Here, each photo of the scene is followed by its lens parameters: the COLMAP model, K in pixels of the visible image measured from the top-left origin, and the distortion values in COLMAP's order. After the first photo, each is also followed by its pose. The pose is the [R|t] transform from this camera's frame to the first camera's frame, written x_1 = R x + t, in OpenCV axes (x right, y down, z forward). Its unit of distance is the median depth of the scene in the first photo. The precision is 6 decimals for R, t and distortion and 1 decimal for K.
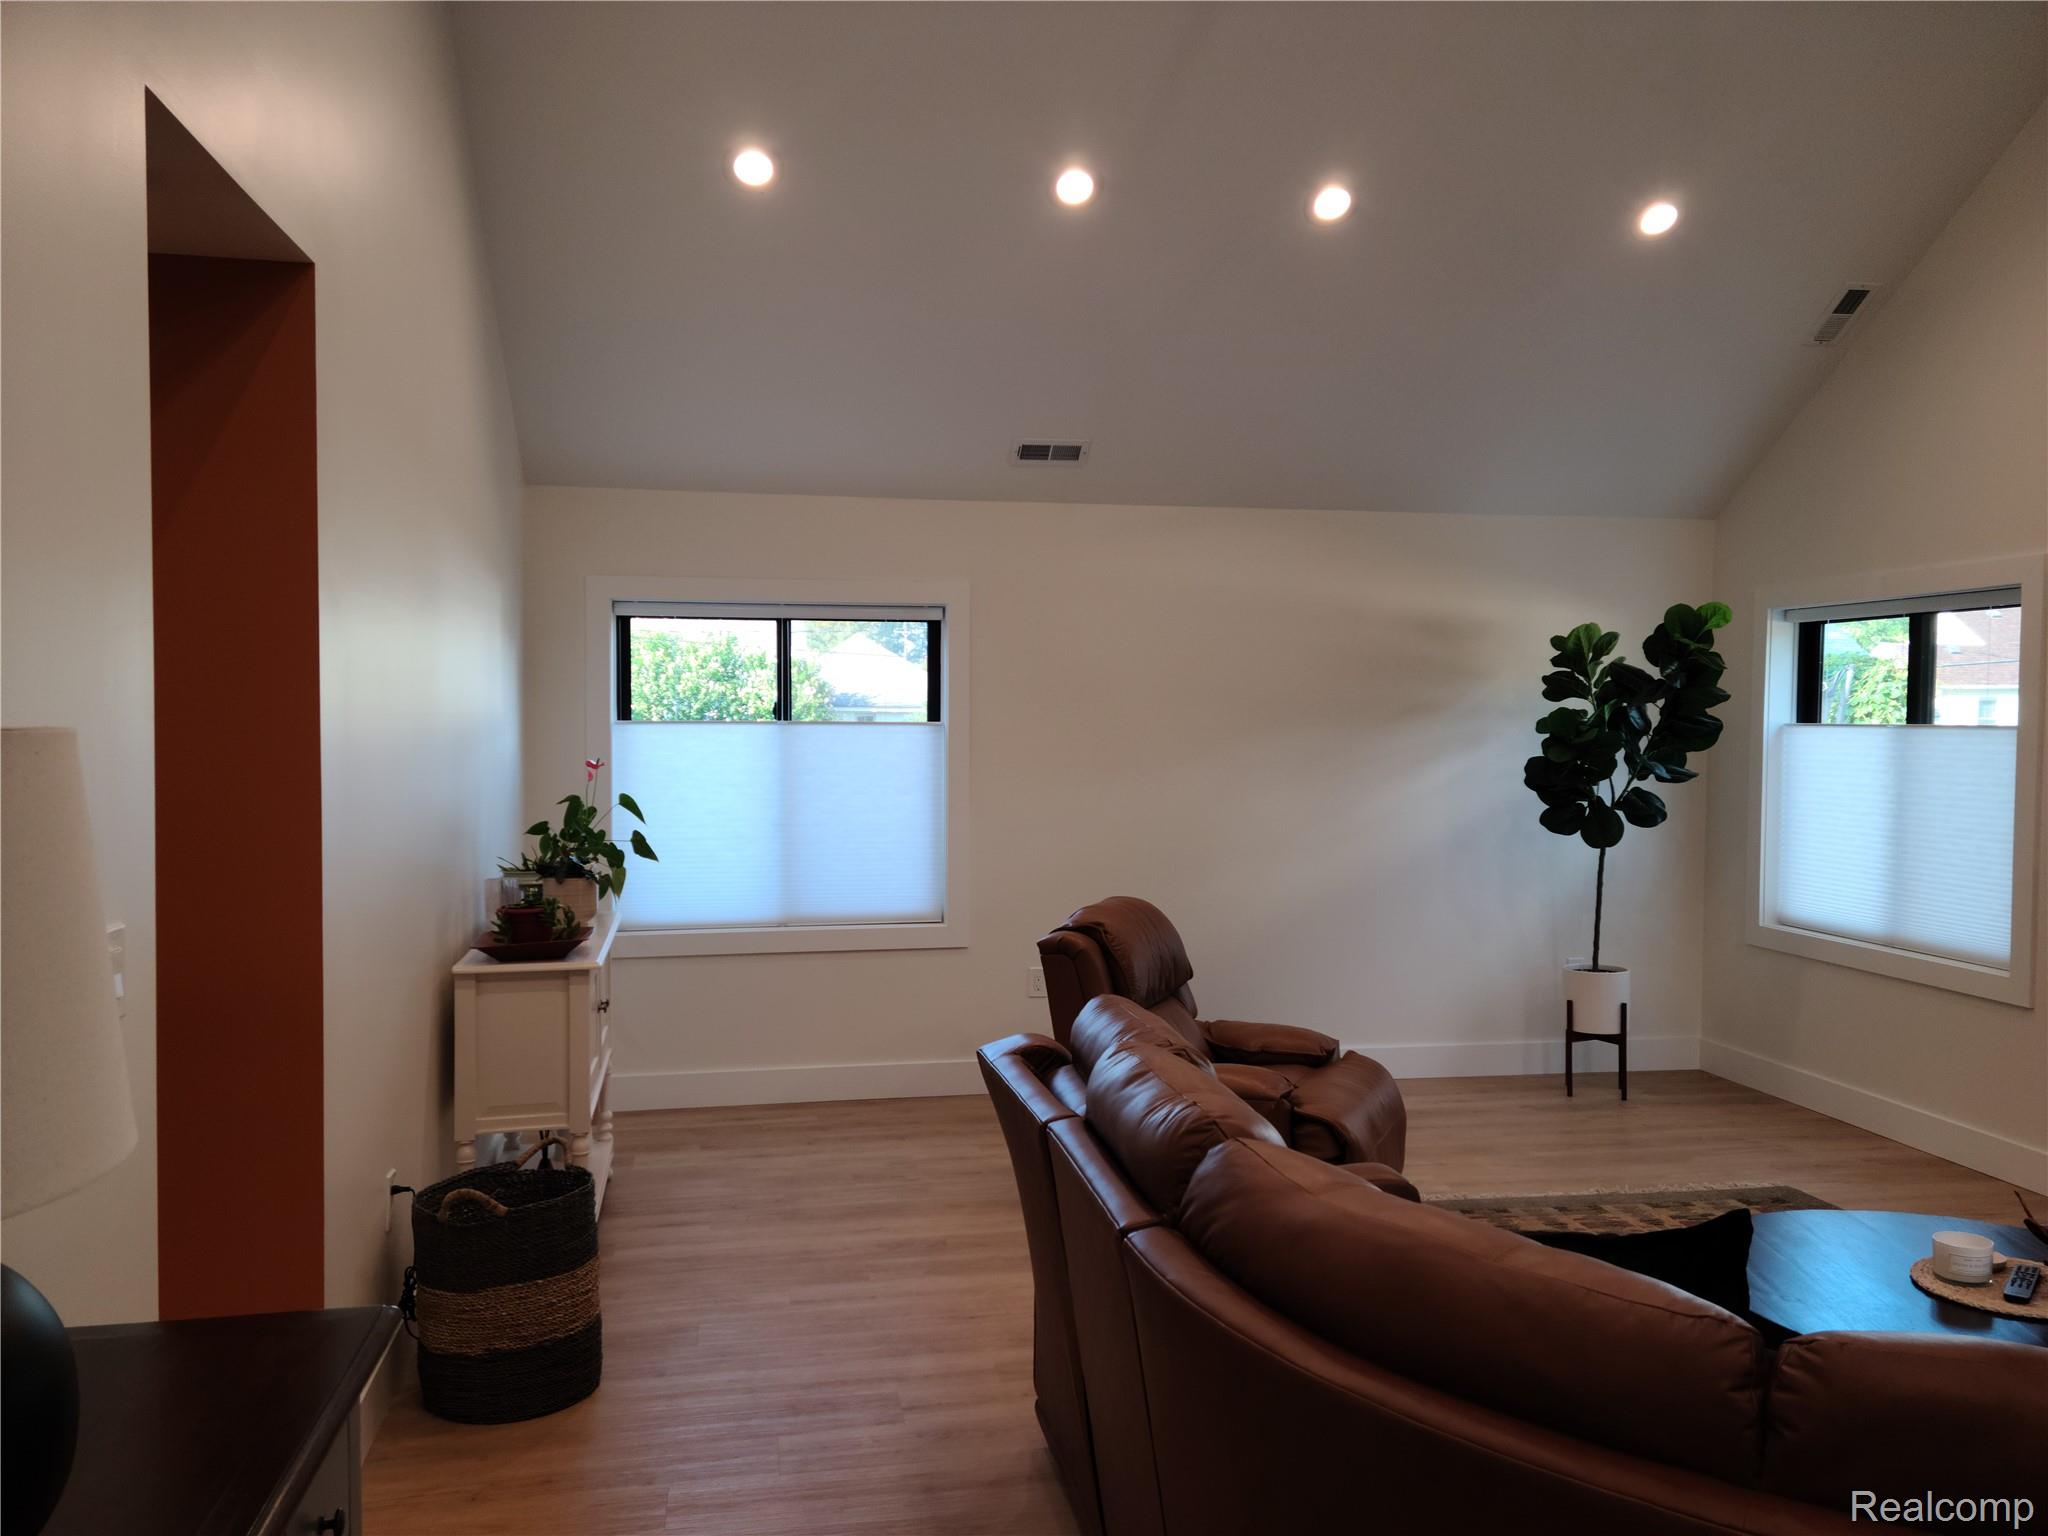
lens RADIAL K [[1599.5, 0, 1016.3], [0, 1599.5, 781.4], [0, 0, 1]] dist [0.136894, -0.154681]
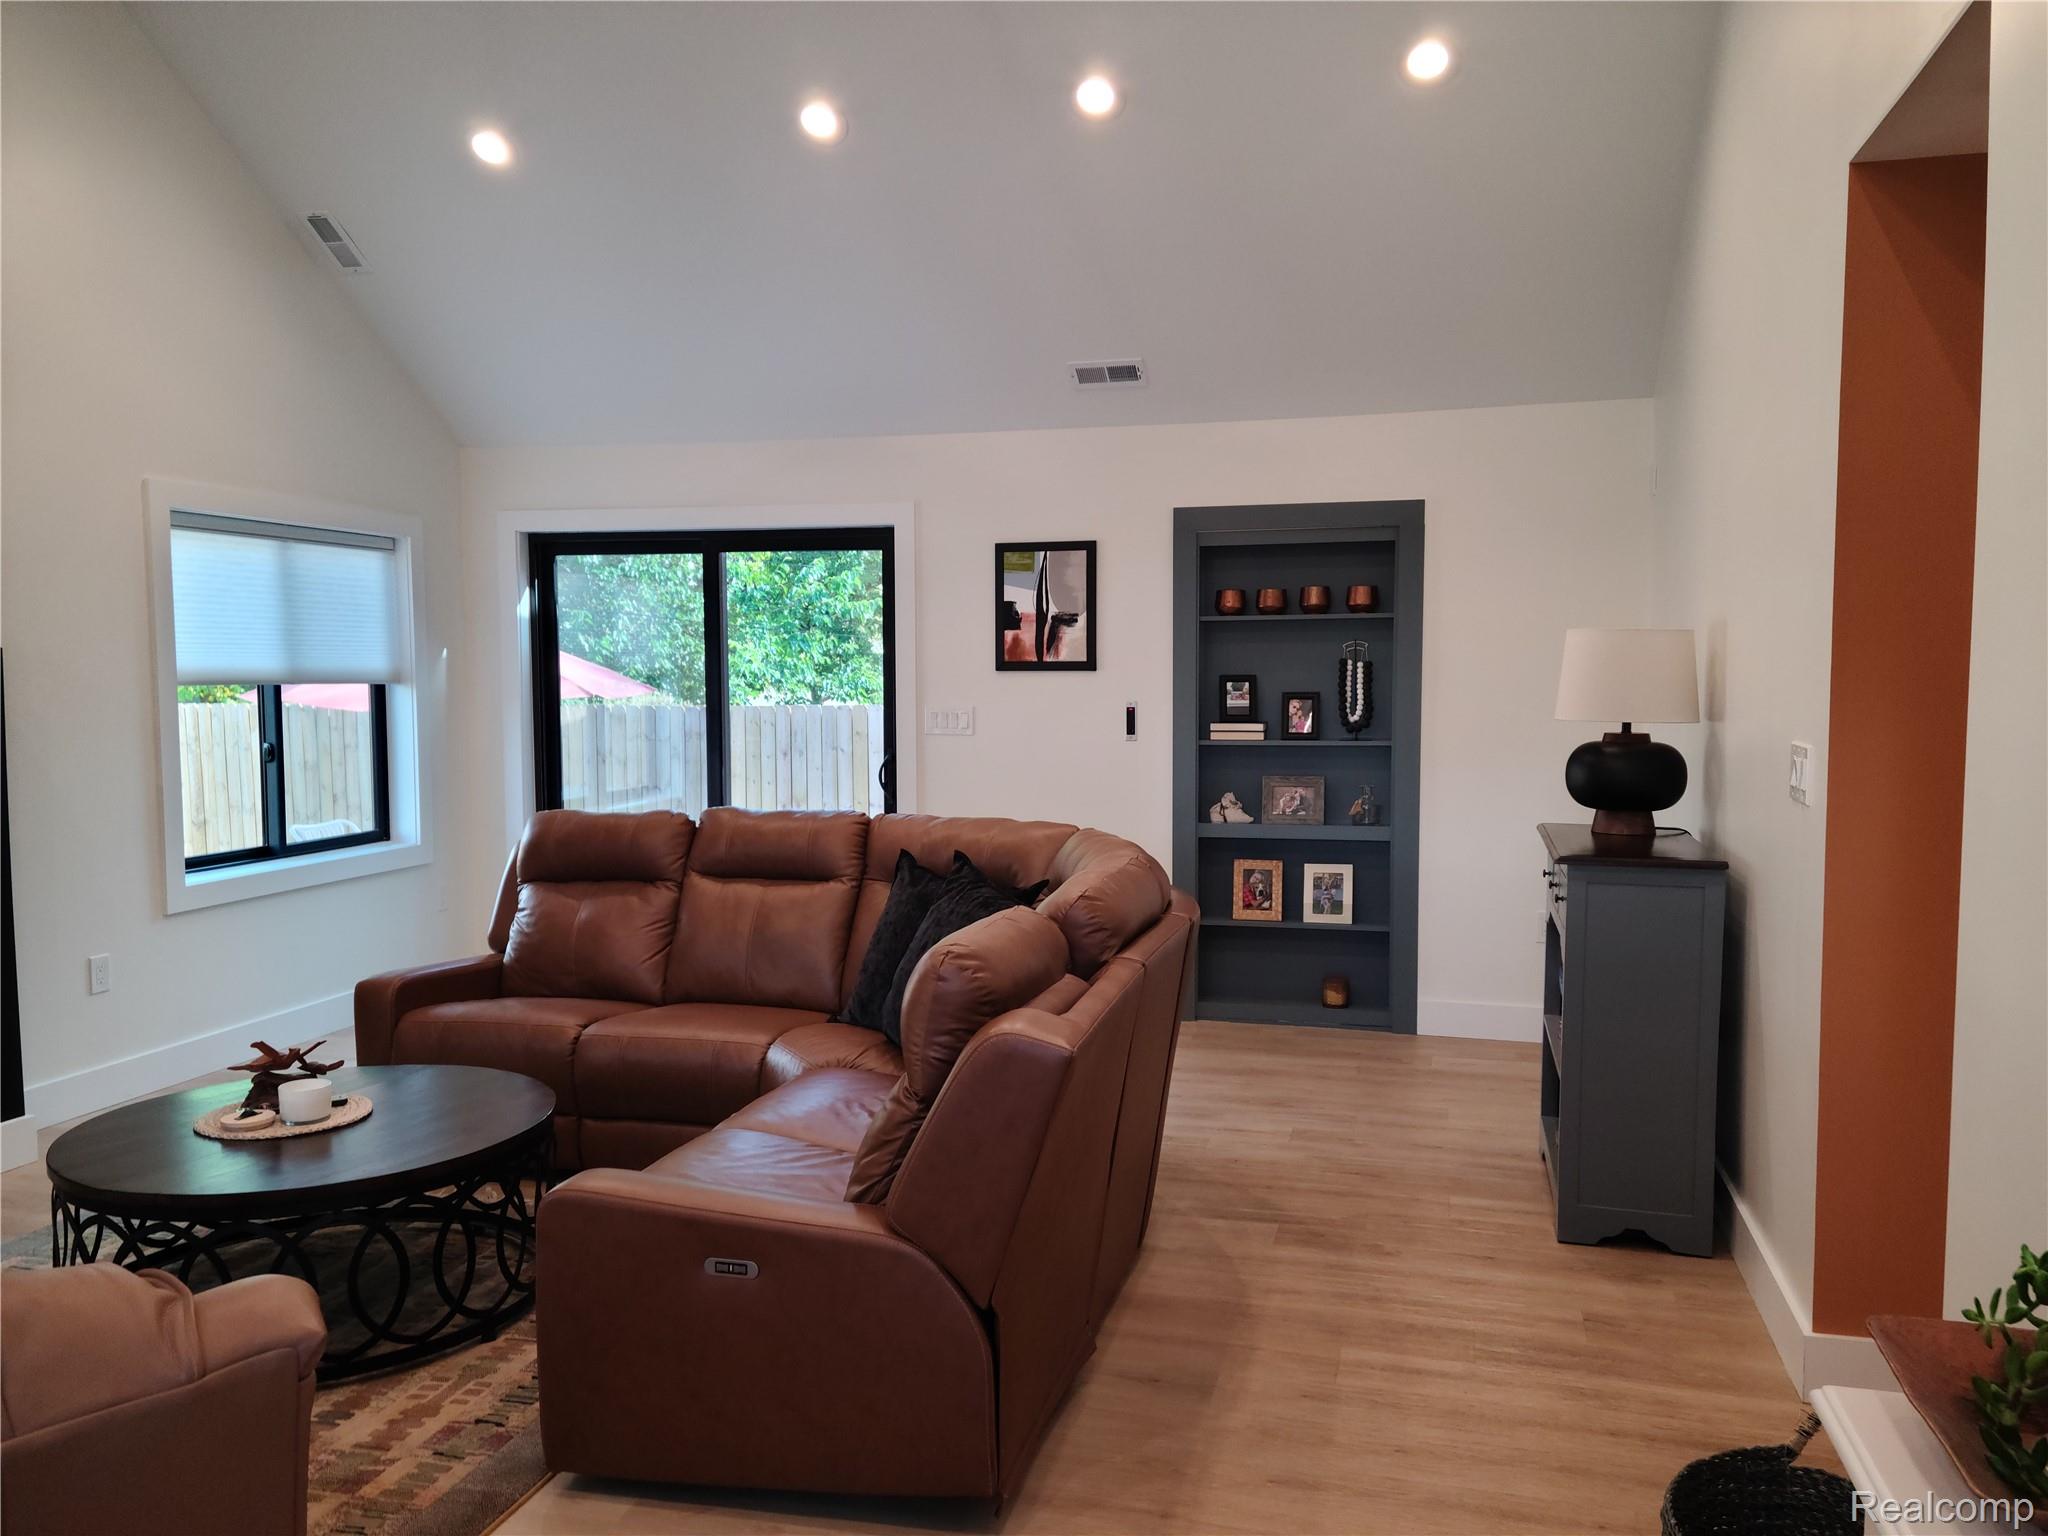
lens RADIAL K [[1599.6, 0, 1022.8], [0, 1599.6, 776.8], [0, 0, 1]] dist [0.118416, -0.104161]
pose [[0.900592, 0.024285, -0.433987, 0.408080], [-0.008831, 0.999254, 0.037590, 0.005084], [0.434576, -0.030020, 0.900135, 0.082663]]
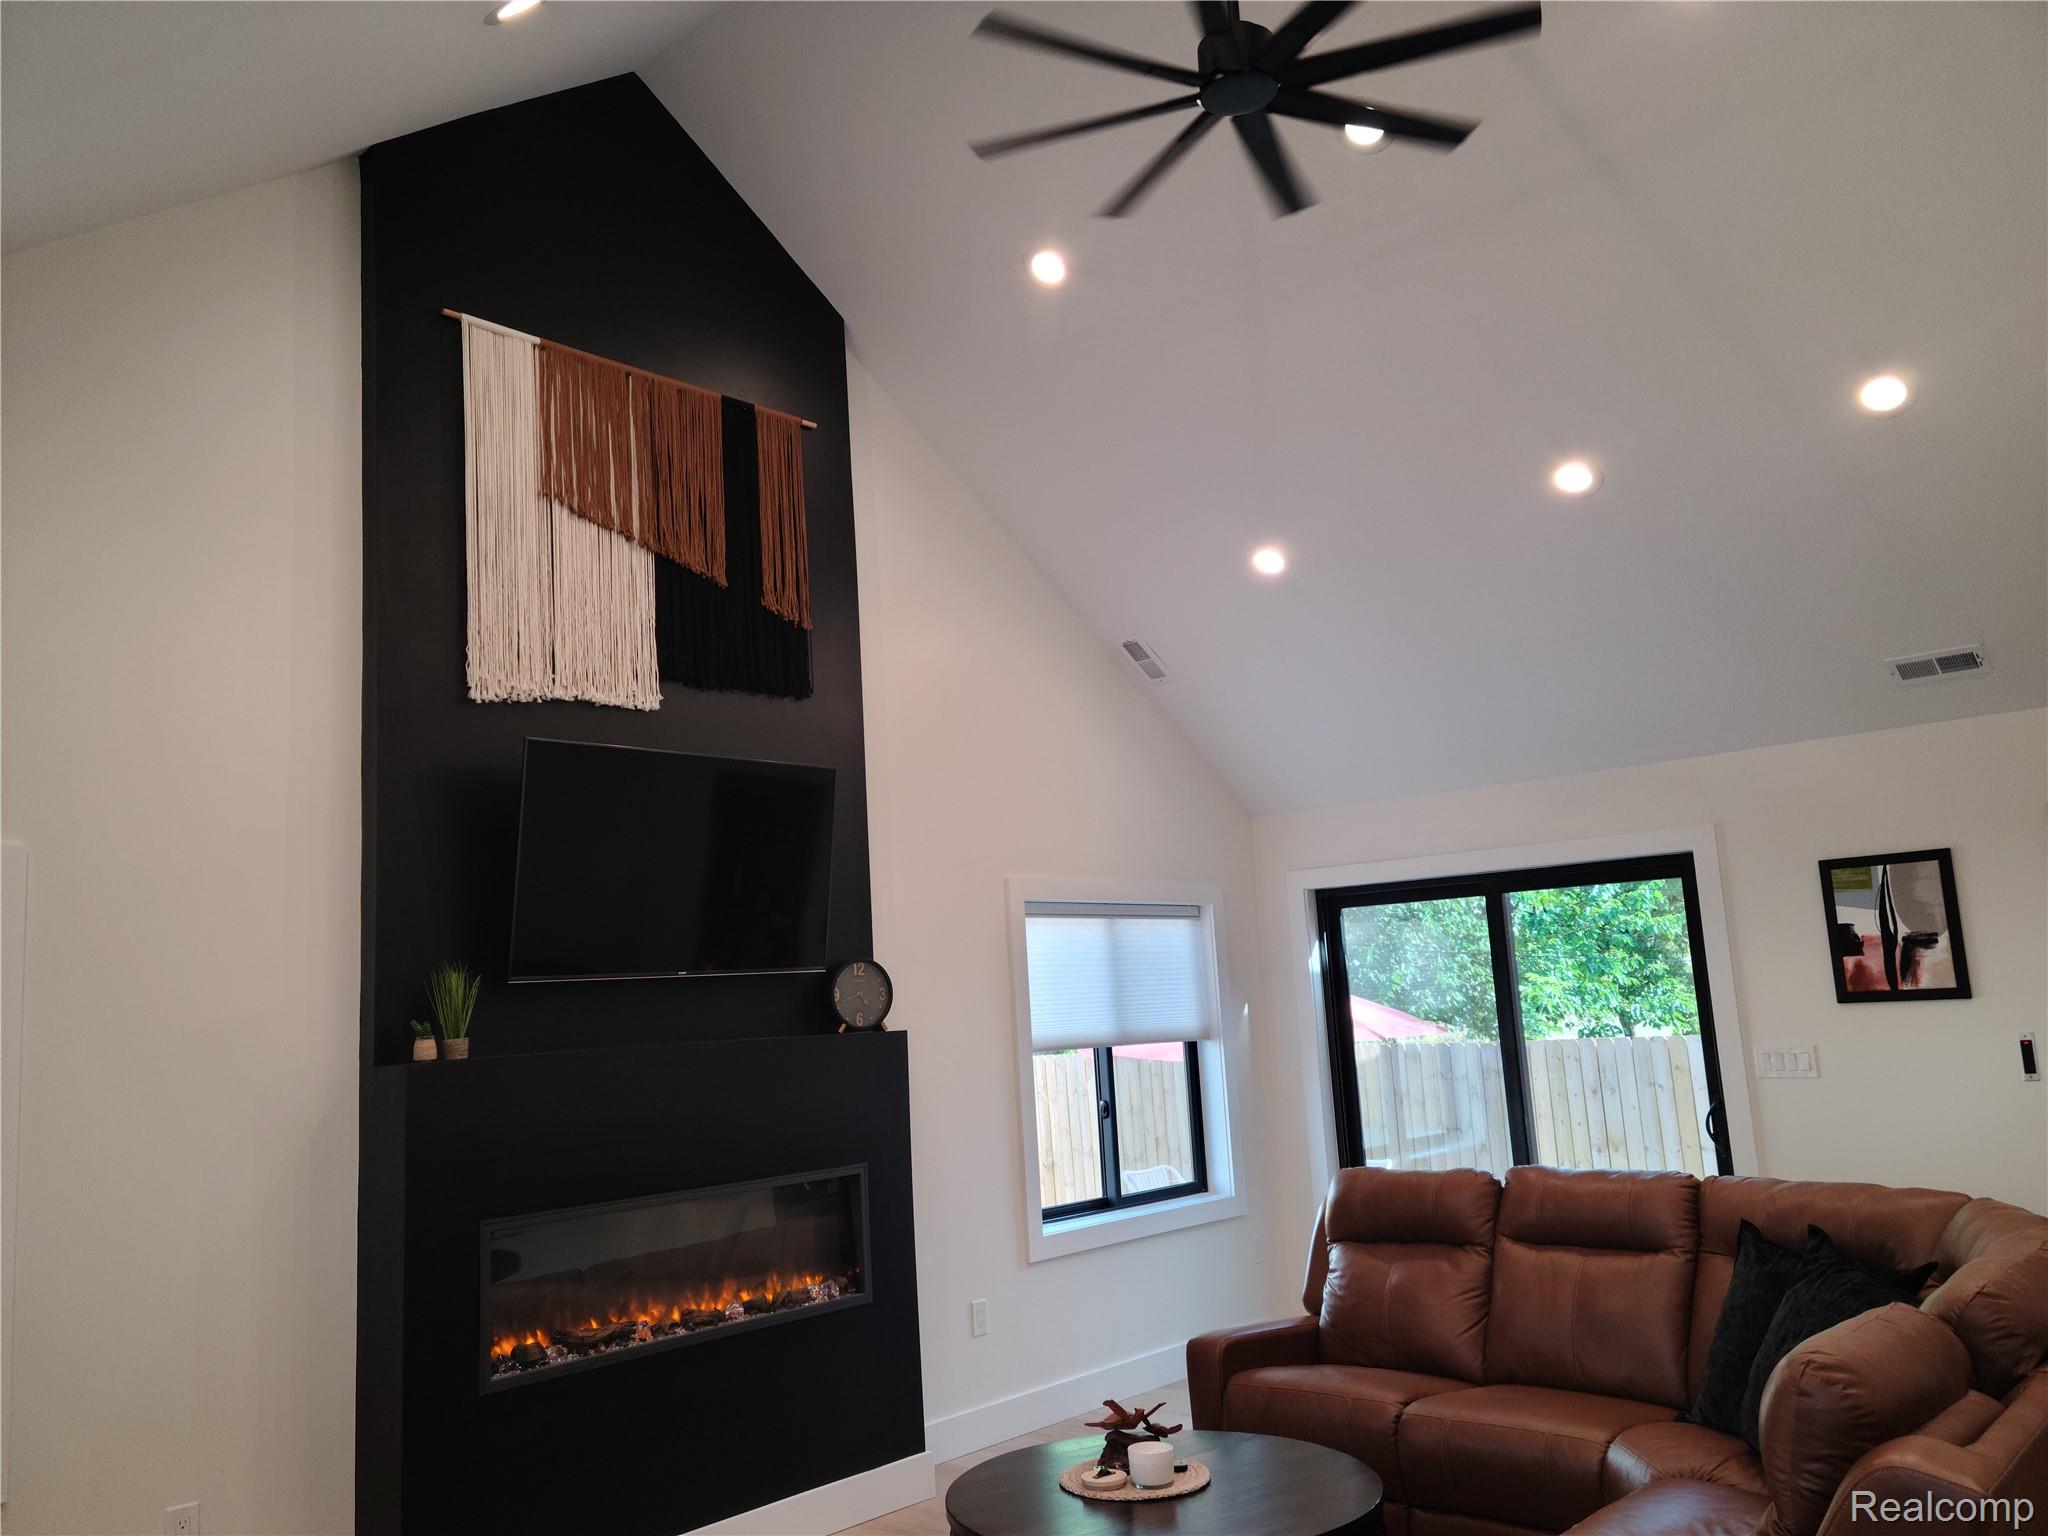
lens RADIAL K [[1599.5, 0, 1016.3], [0, 1599.5, 781.4], [0, 0, 1]] dist [0.136894, -0.154681]
pose [[0.595559, -0.151667, -0.788864, 0.419851], [0.029404, 0.985473, -0.167268, -0.006794], [0.802773, 0.076422, 0.591367, 0.069961]]
